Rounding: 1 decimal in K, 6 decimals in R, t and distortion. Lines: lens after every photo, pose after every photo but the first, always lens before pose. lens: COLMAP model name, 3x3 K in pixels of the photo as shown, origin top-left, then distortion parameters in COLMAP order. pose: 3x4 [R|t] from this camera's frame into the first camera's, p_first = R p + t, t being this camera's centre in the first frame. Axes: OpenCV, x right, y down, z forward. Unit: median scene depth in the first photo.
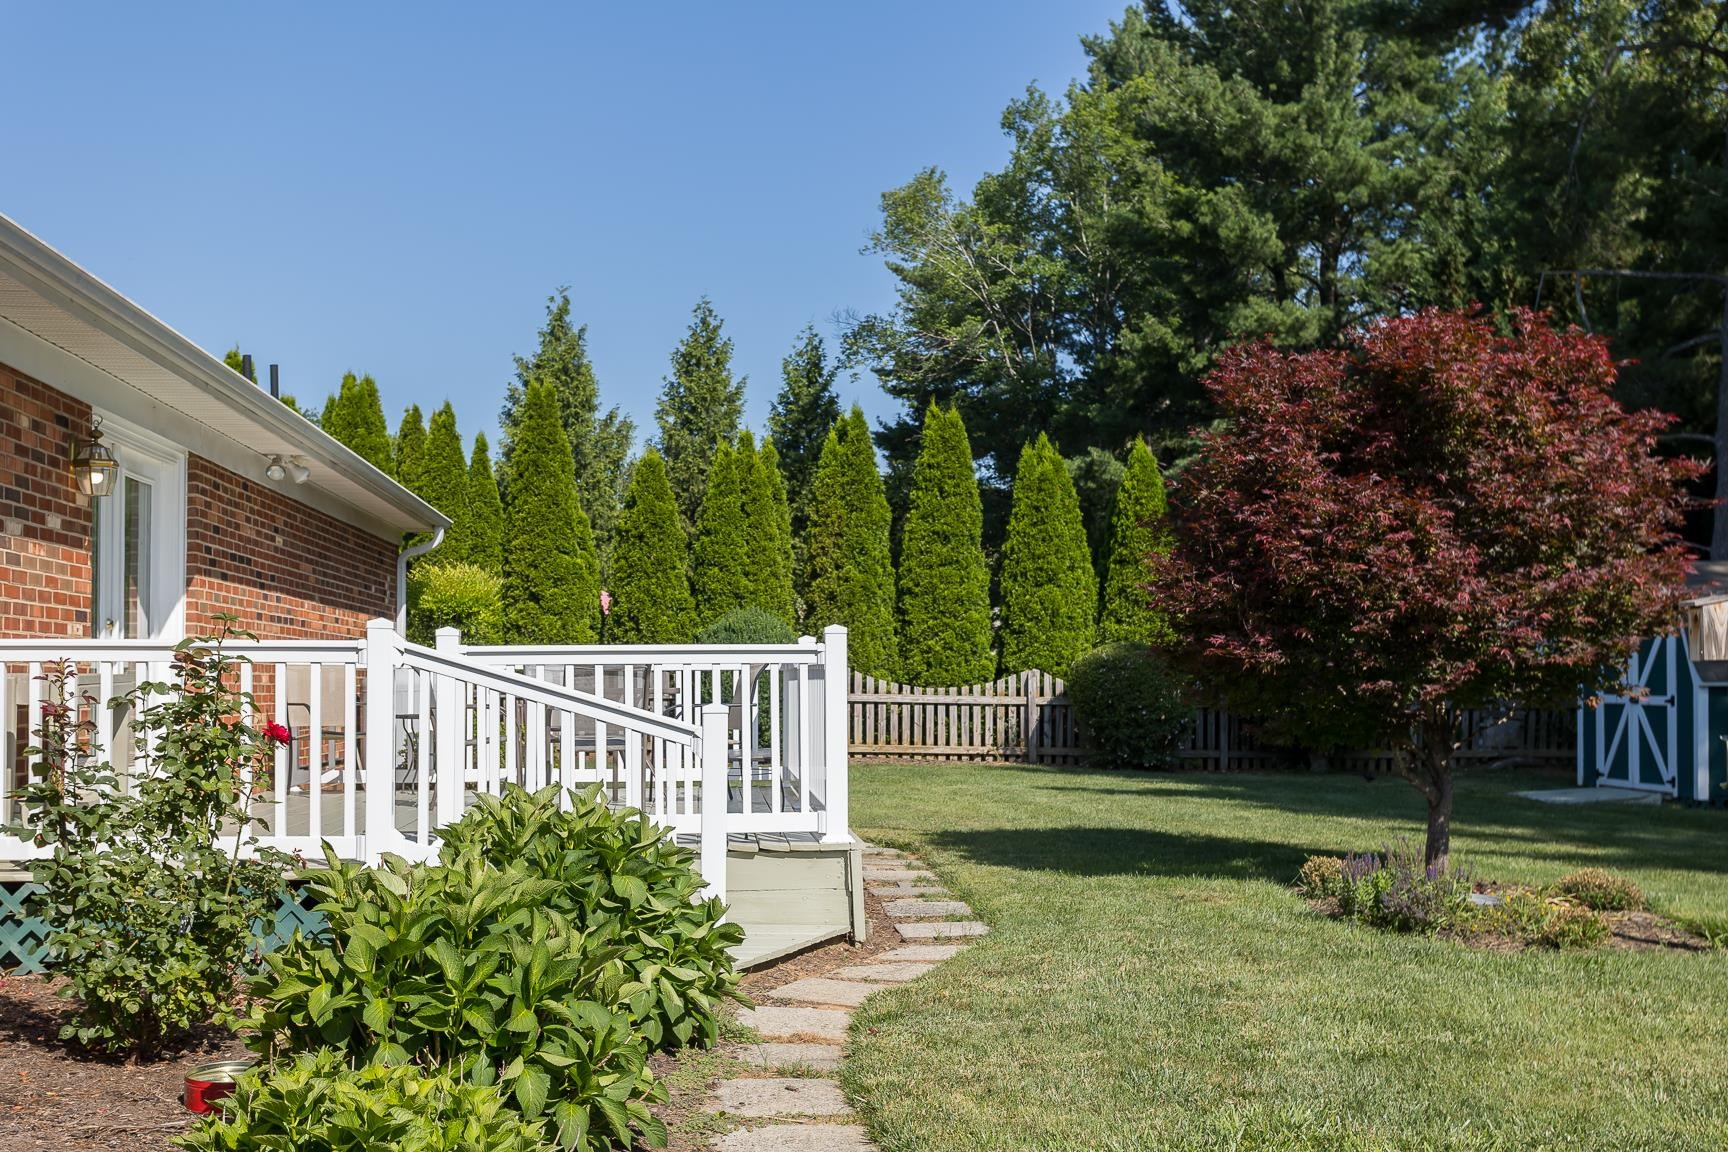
lens RADIAL K [[1884.9, 0, 863.4], [0, 1884.9, 655.1], [0, 0, 1]] dist [0.062889, -0.013250]
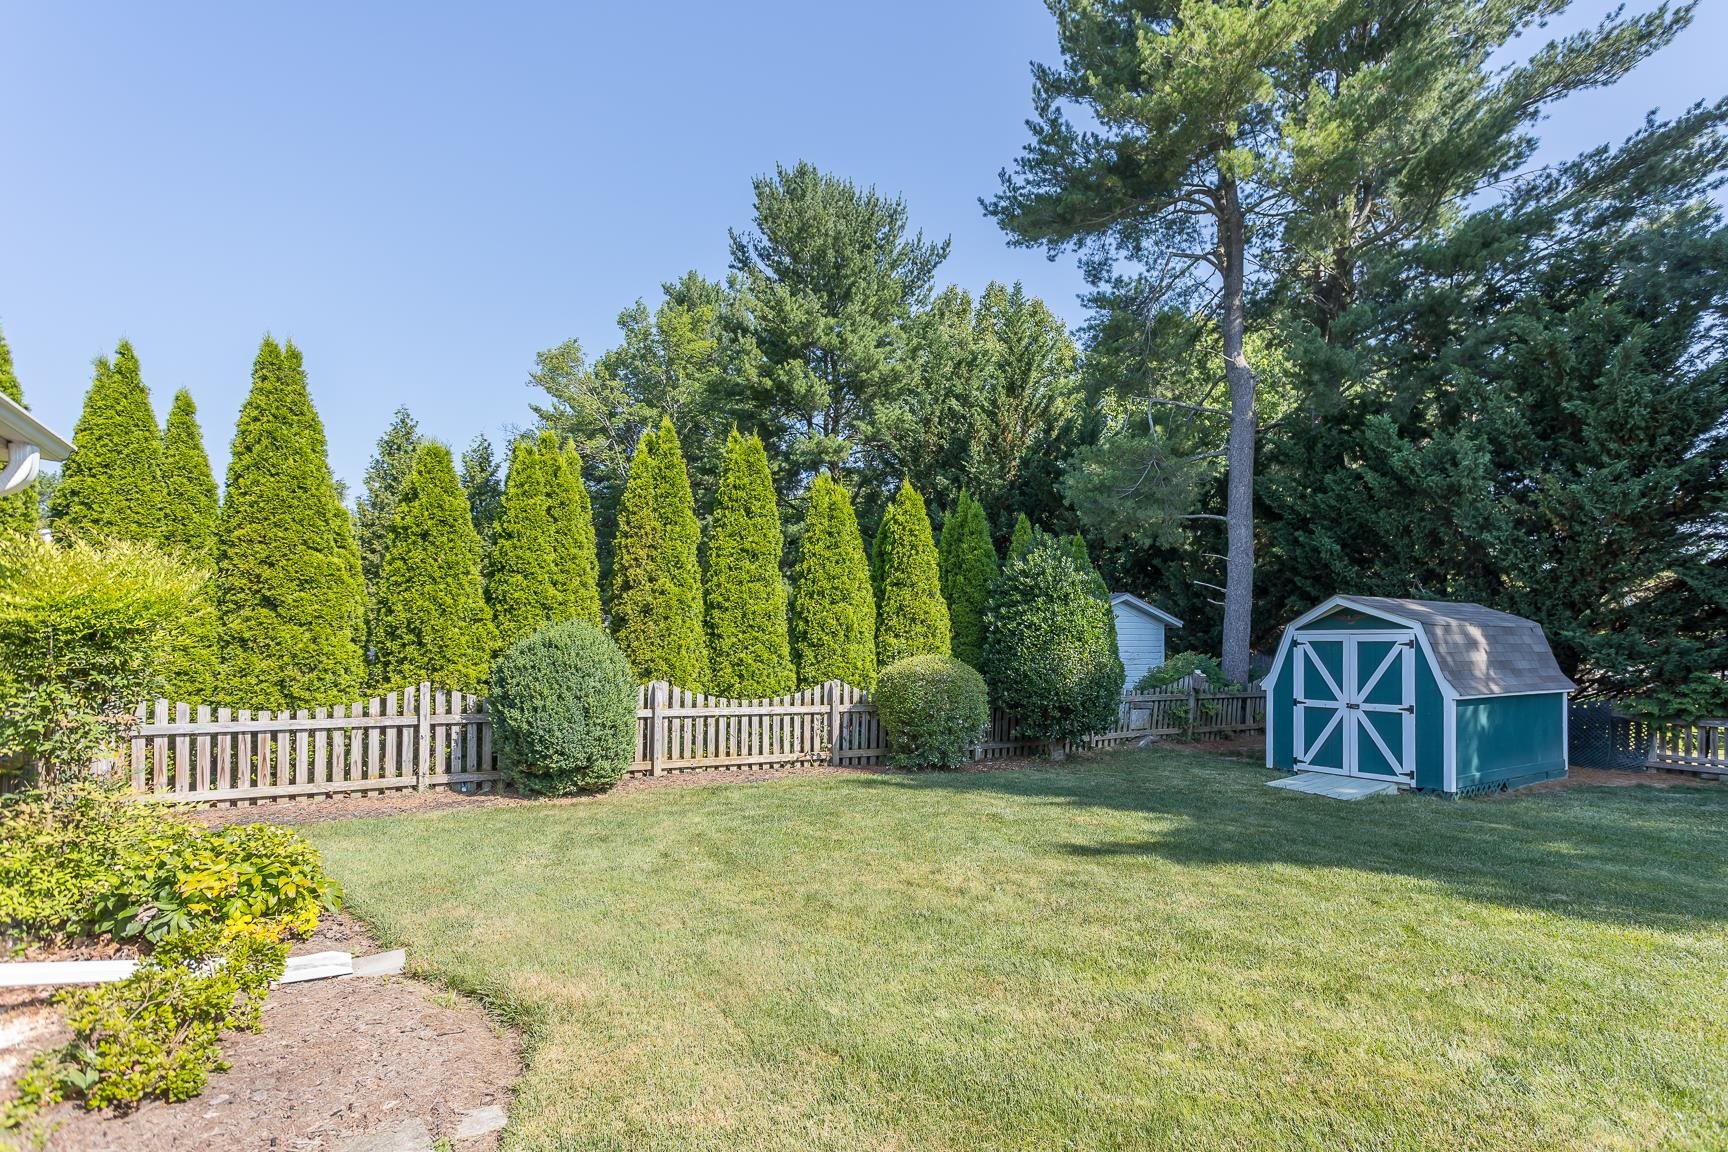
lens RADIAL K [[845.0, 0, 902.4], [0, 845.0, 633.8], [0, 0, 1]] dist [0.018137, 0.000736]
pose [[0.889228, 0.007079, 0.457409, -0.099460], [-0.005137, 0.999972, -0.005489, -0.016573], [-0.457434, 0.002532, 0.889240, 0.547926]]
